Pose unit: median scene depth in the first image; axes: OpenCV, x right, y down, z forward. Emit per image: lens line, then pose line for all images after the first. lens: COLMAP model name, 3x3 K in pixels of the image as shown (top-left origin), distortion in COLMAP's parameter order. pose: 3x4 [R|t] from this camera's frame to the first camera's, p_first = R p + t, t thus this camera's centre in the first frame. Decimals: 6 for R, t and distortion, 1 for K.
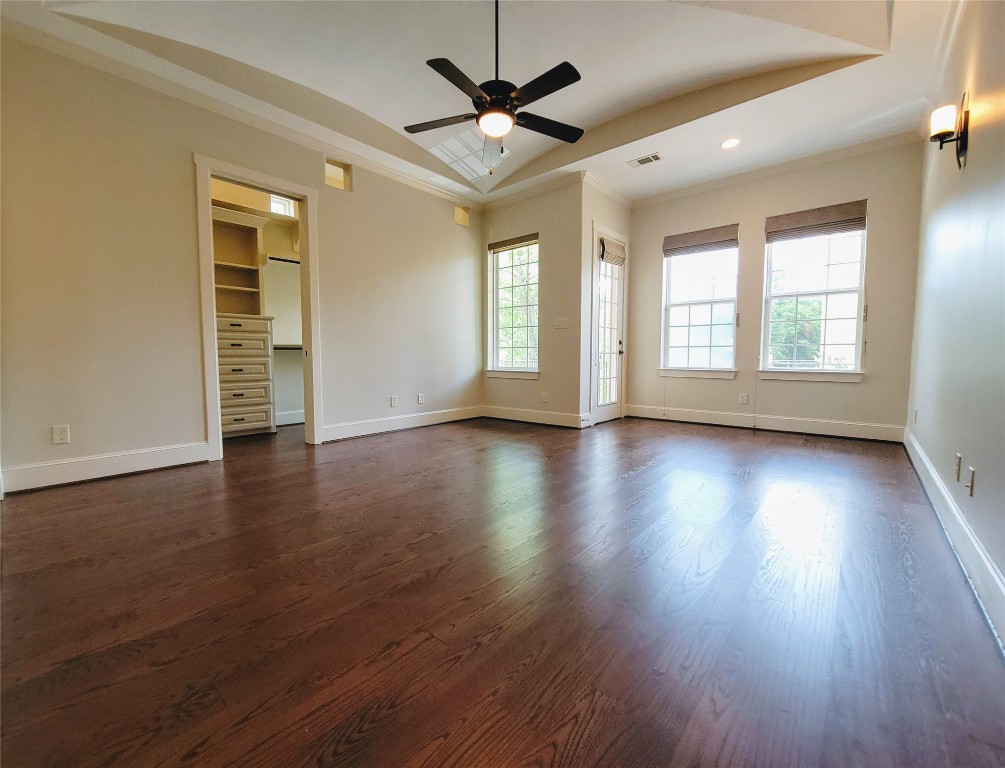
lens RADIAL K [[427.6, 0, 494.9], [0, 427.6, 381.7], [0, 0, 1]] dist [0.000970, 0.000028]
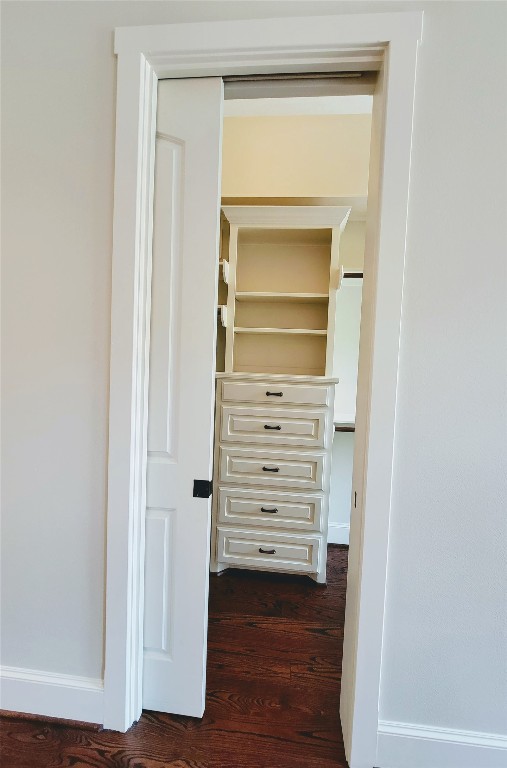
lens RADIAL K [[328.5, 0, 252.8], [0, 328.5, 381.1], [0, 0, 1]] dist [-0.003847, -0.000320]
pose [[0.572280, 0.052517, -0.818375, -0.236284], [-0.095349, 0.995440, -0.002797, -0.137337], [0.814496, 0.079632, 0.574678, 0.671169]]
